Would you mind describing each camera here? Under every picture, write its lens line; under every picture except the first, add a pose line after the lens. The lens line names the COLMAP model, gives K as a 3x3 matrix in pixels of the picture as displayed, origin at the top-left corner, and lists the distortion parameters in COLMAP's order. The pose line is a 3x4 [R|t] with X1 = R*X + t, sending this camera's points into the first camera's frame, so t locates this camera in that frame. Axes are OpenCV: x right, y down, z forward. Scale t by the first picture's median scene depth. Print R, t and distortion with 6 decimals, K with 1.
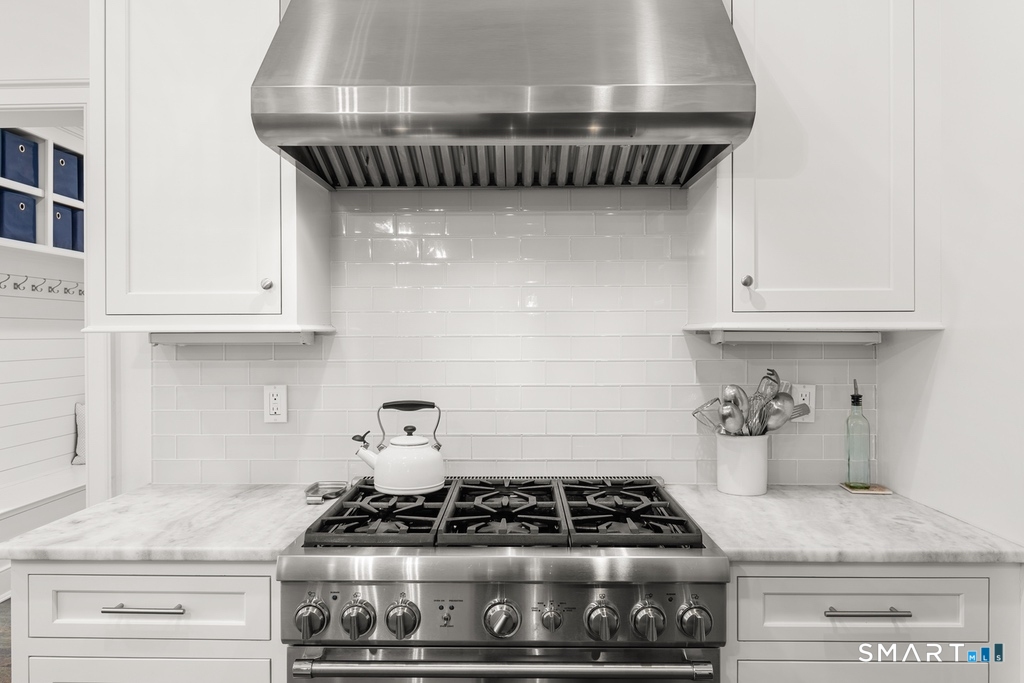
lens RADIAL K [[702.0, 0, 509.3], [0, 702.0, 338.8], [0, 0, 1]] dist [-0.007607, -0.004503]
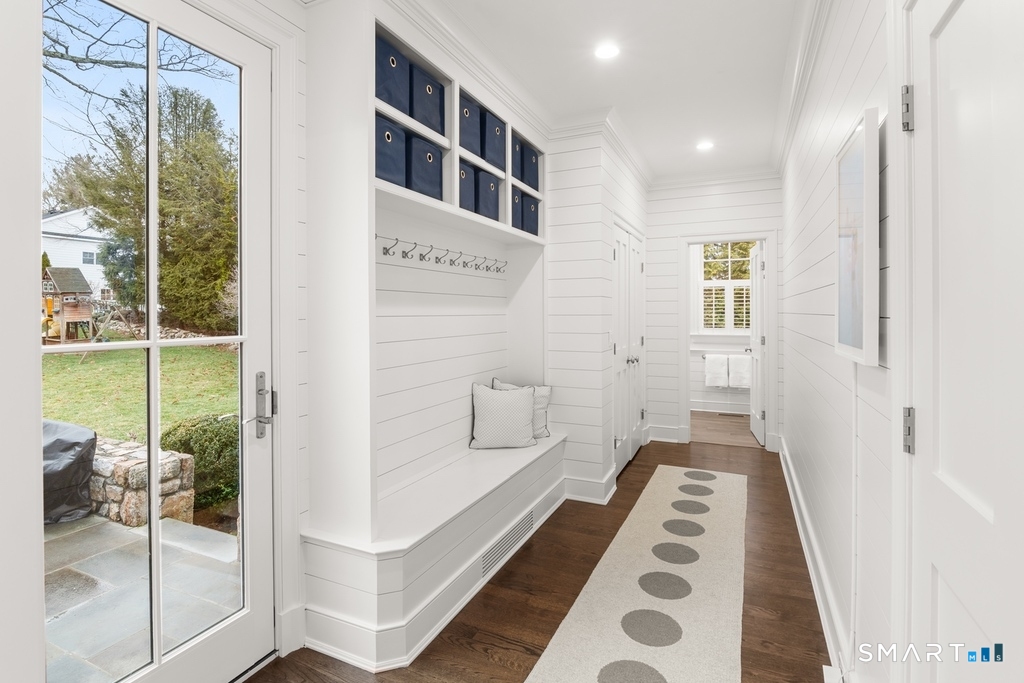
lens RADIAL K [[503.6, 0, 498.9], [0, 503.6, 311.0], [0, 0, 1]] dist [-0.002720, -0.000662]
pose [[0.906167, -0.000370, -0.422919, -0.737833], [-0.001337, 0.999992, -0.003740, -0.004251], [0.422917, 0.003955, 0.906160, 0.981628]]
